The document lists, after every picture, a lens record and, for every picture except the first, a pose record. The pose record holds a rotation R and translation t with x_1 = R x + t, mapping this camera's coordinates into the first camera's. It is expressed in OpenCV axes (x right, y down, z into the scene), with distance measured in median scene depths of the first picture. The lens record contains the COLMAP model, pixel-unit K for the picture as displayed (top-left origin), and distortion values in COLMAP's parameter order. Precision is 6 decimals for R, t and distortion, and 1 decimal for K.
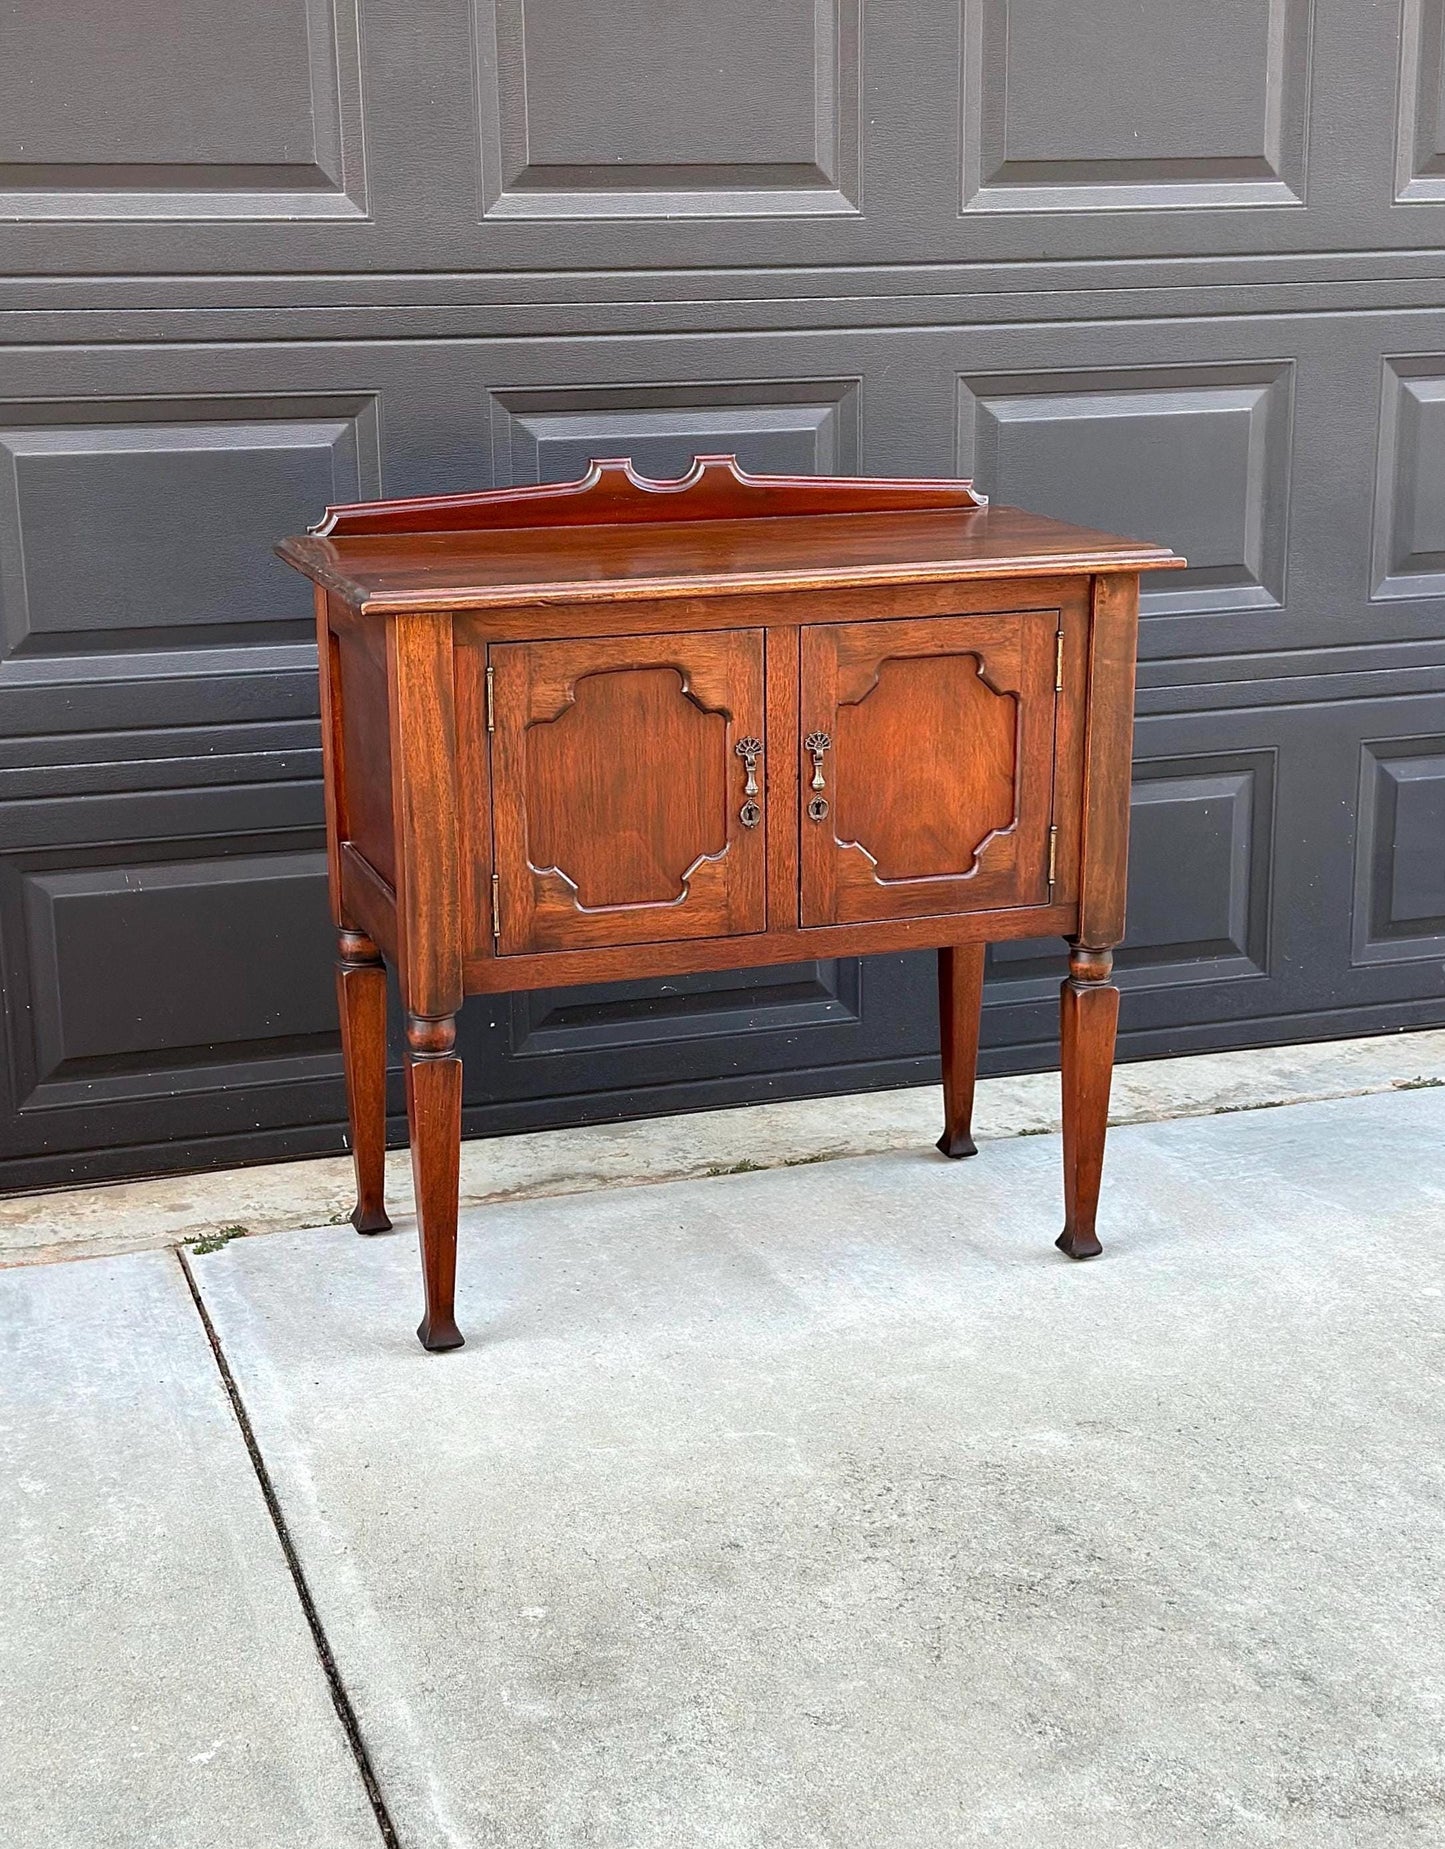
lens RADIAL K [[2717.7, 0, 726.3], [0, 2717.7, 963.3], [0, 0, 1]] dist [0.124423, -0.019056]
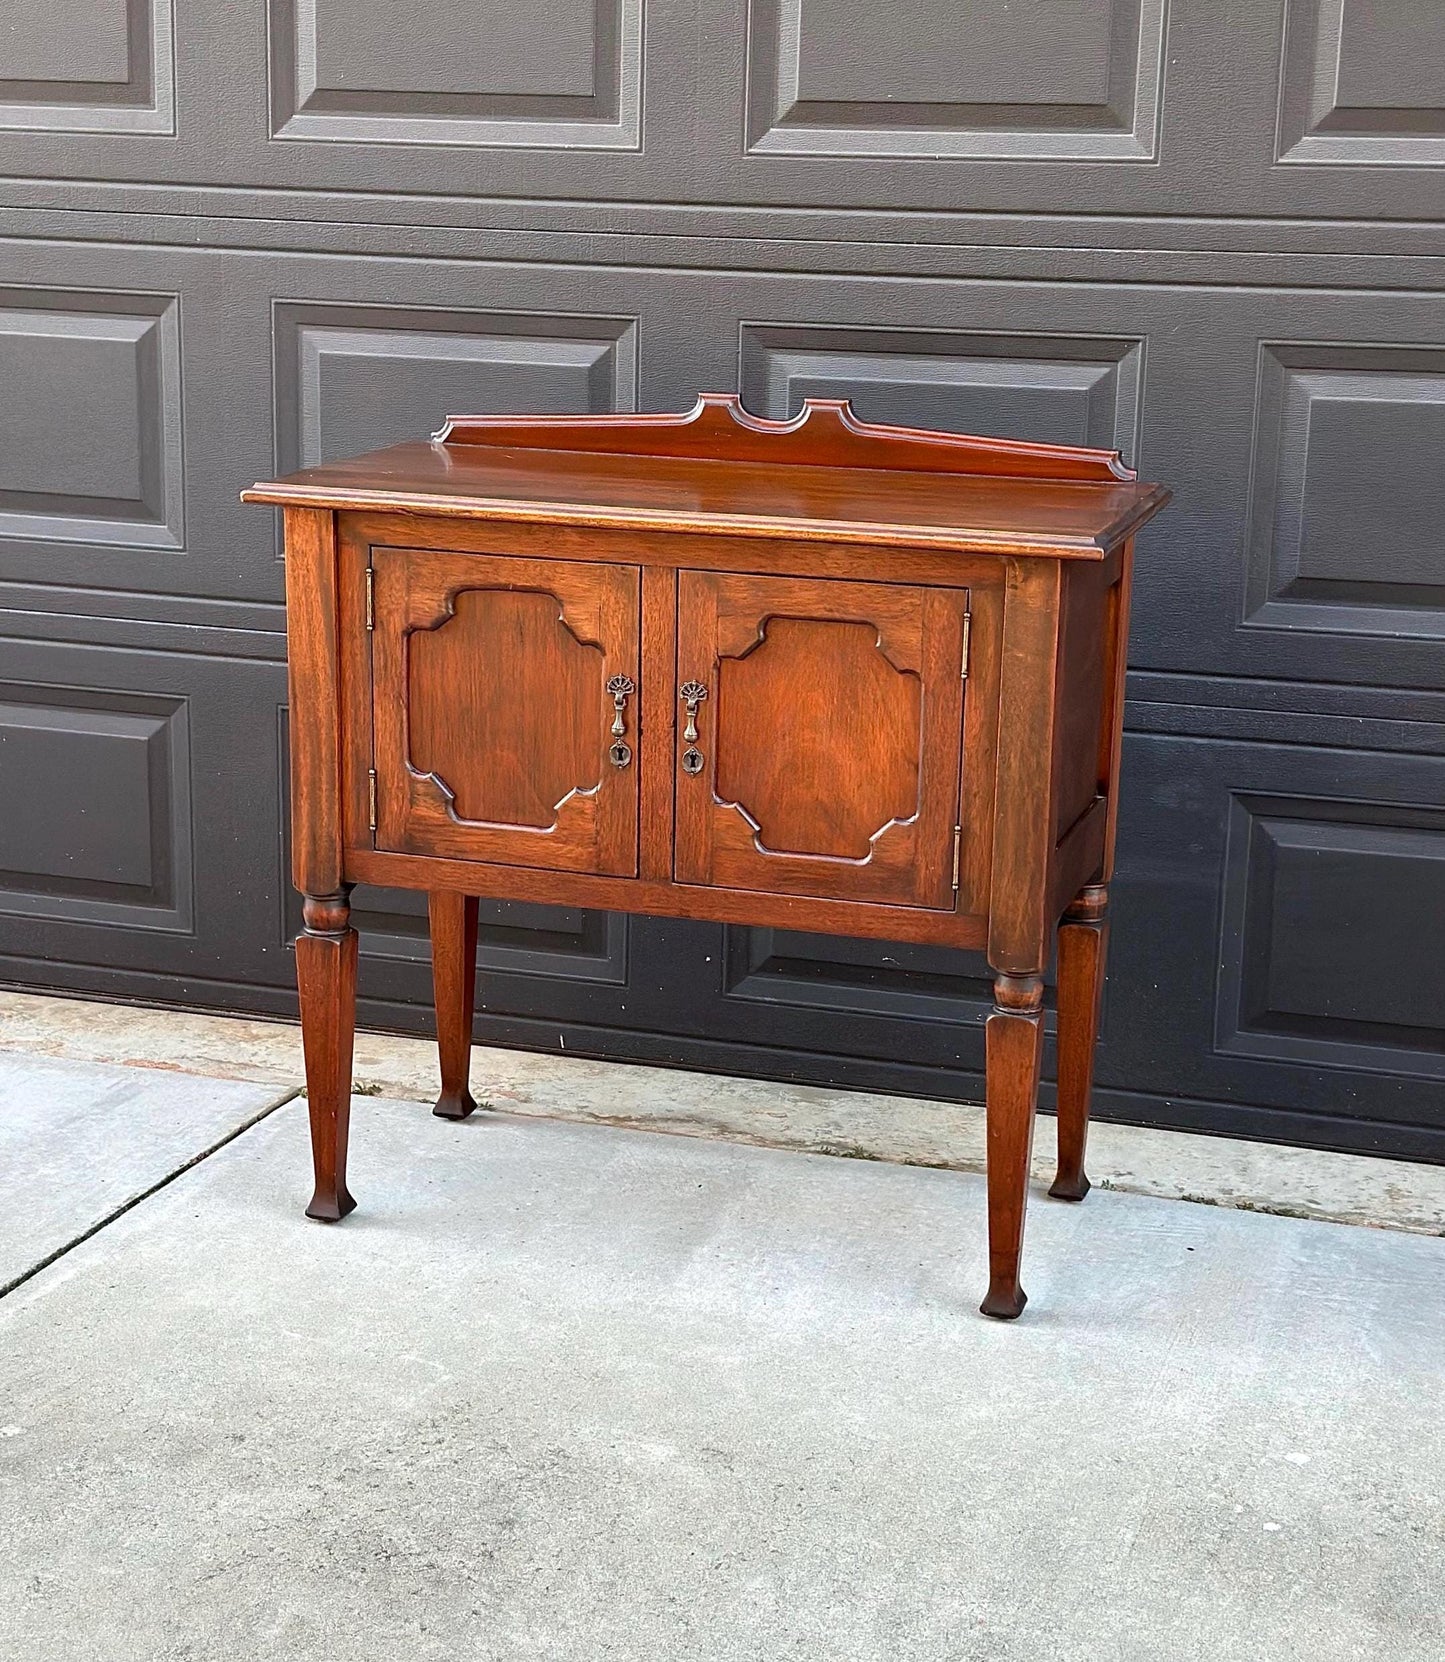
lens RADIAL K [[2854.9, 0, 736.0], [0, 2854.9, 861.3], [0, 0, 1]] dist [0.095030, 0.168192]
pose [[0.802213, 0.171556, -0.571858, 0.608908], [-0.190113, 0.981371, 0.027714, -0.051268], [0.565960, 0.086486, 0.819884, 0.179455]]
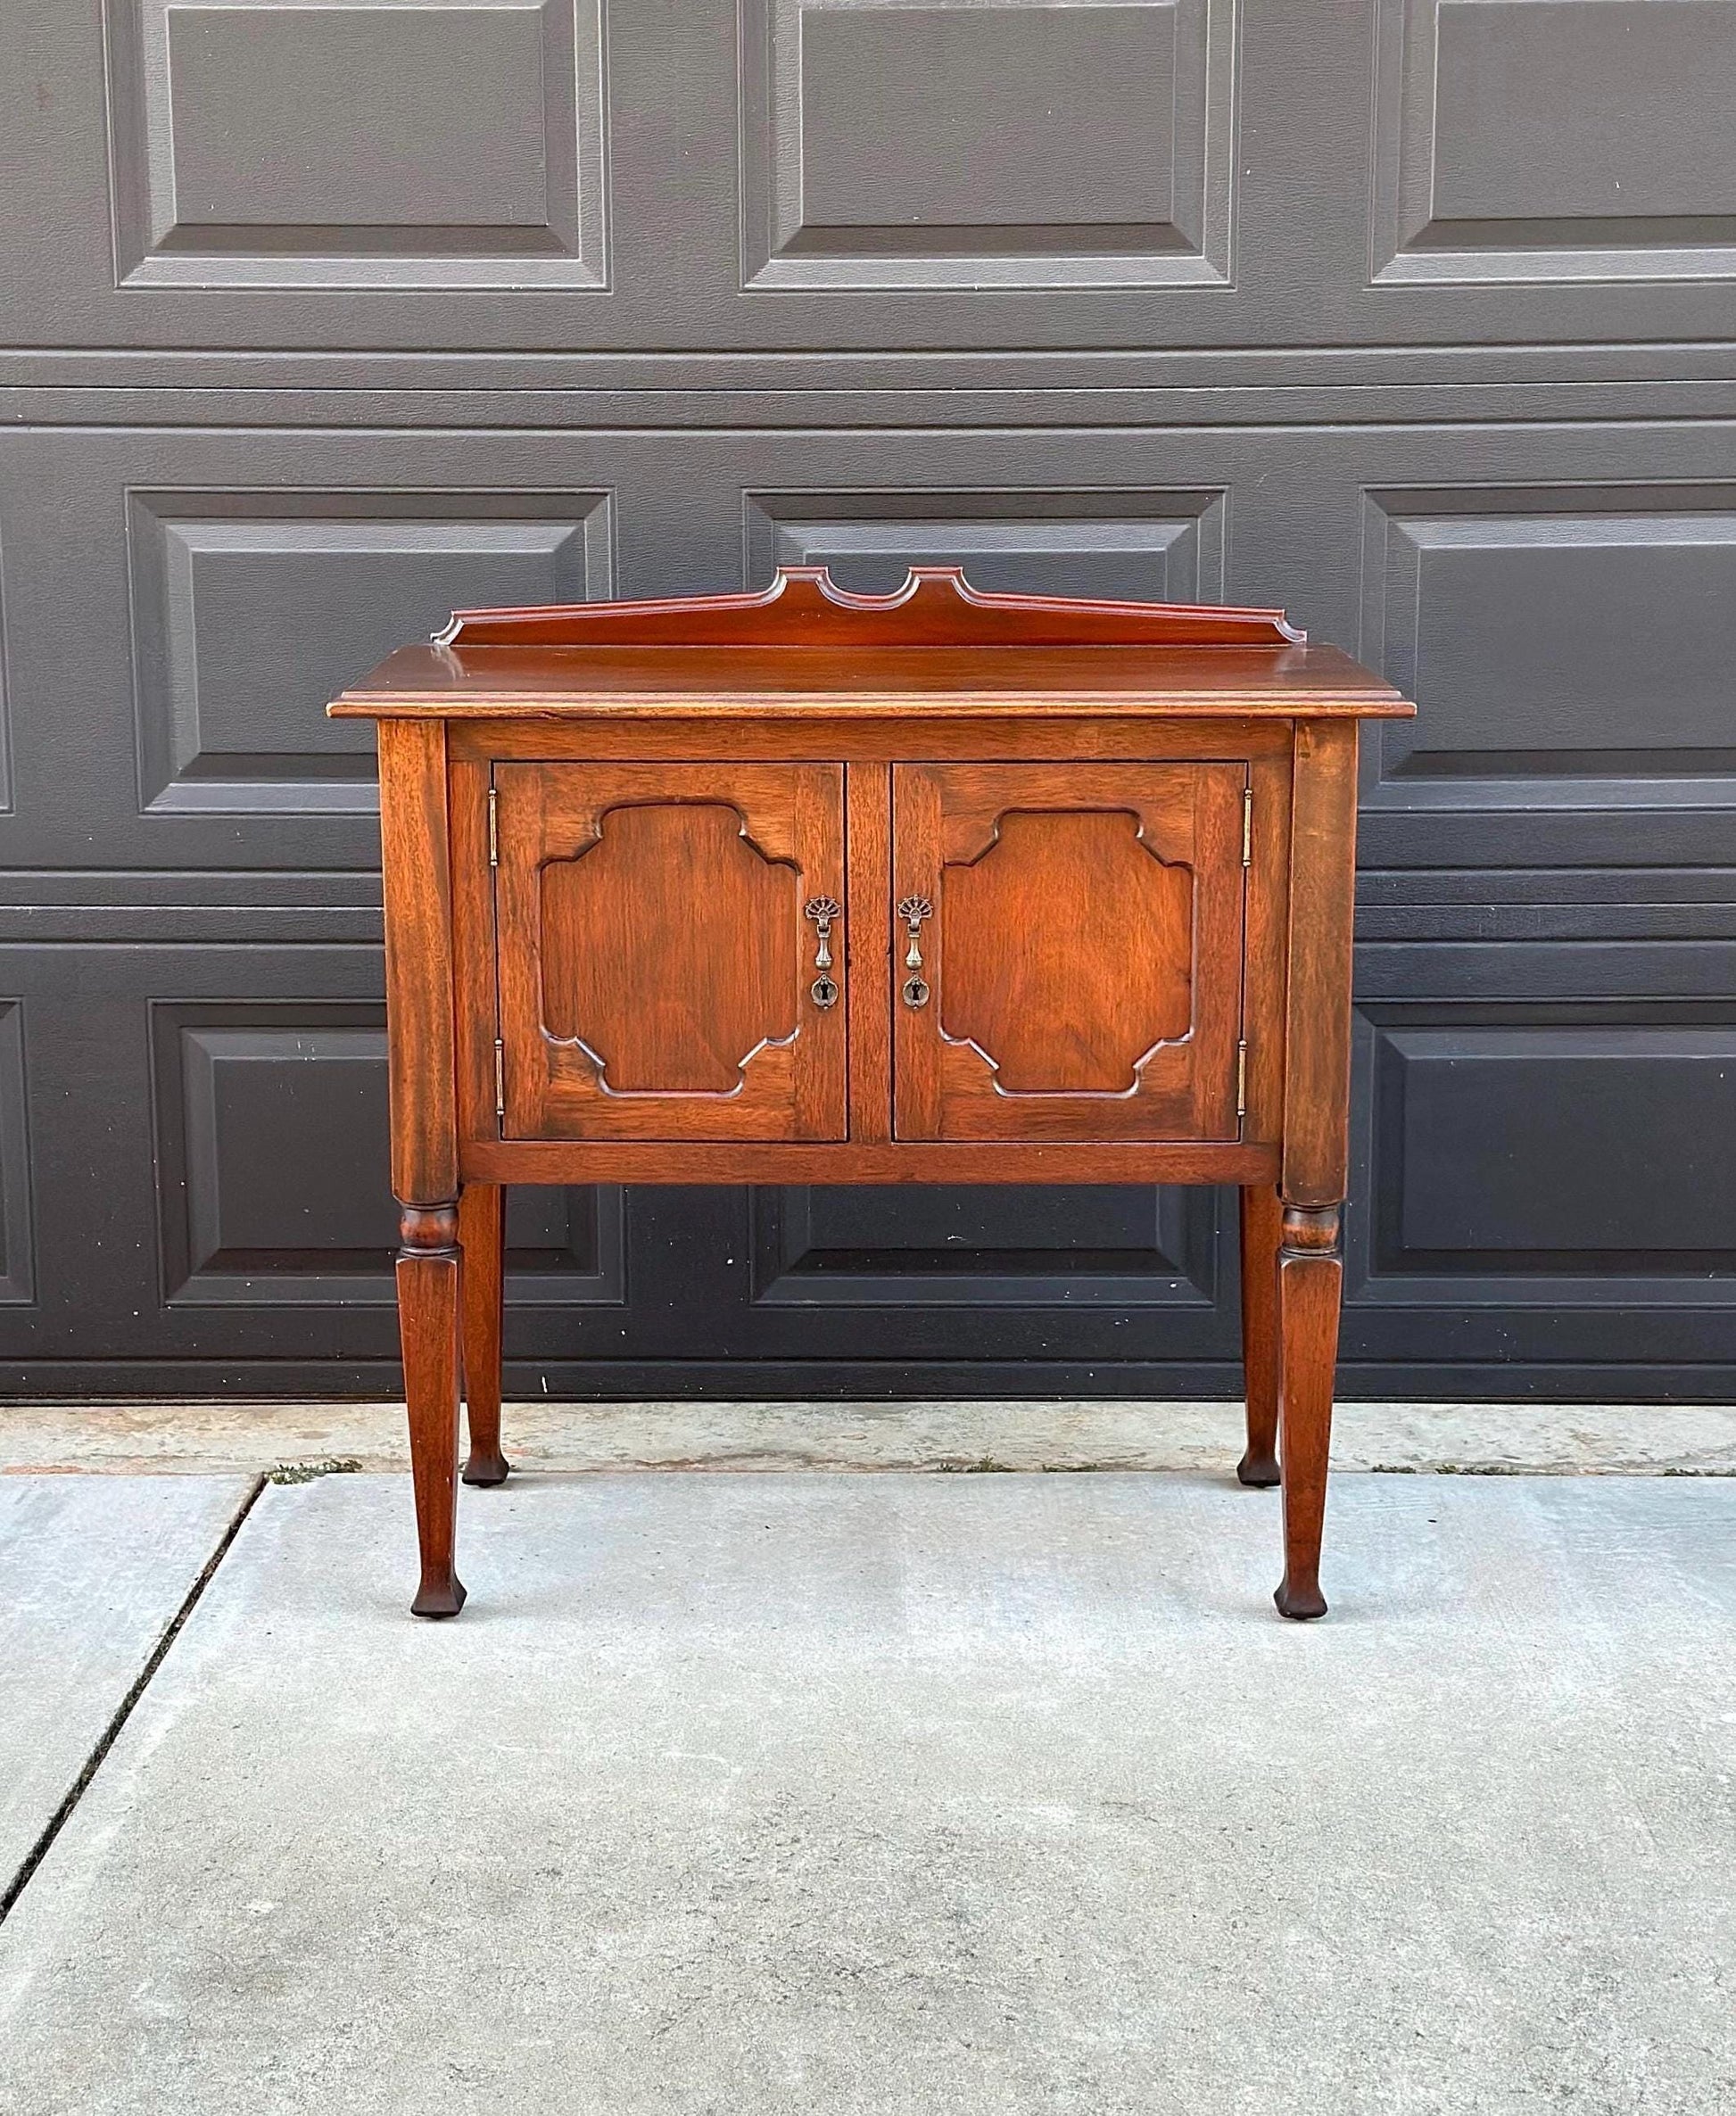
lens RADIAL K [[3432.7, 0, 868.0], [0, 3432.7, 1058.0], [0, 0, 1]] dist [0.103745, 0.137683]
pose [[0.941833, 0.070619, -0.328577, 0.342420], [-0.095174, 0.993697, -0.059237, 0.022753], [0.322322, 0.087063, 0.942618, 0.044456]]
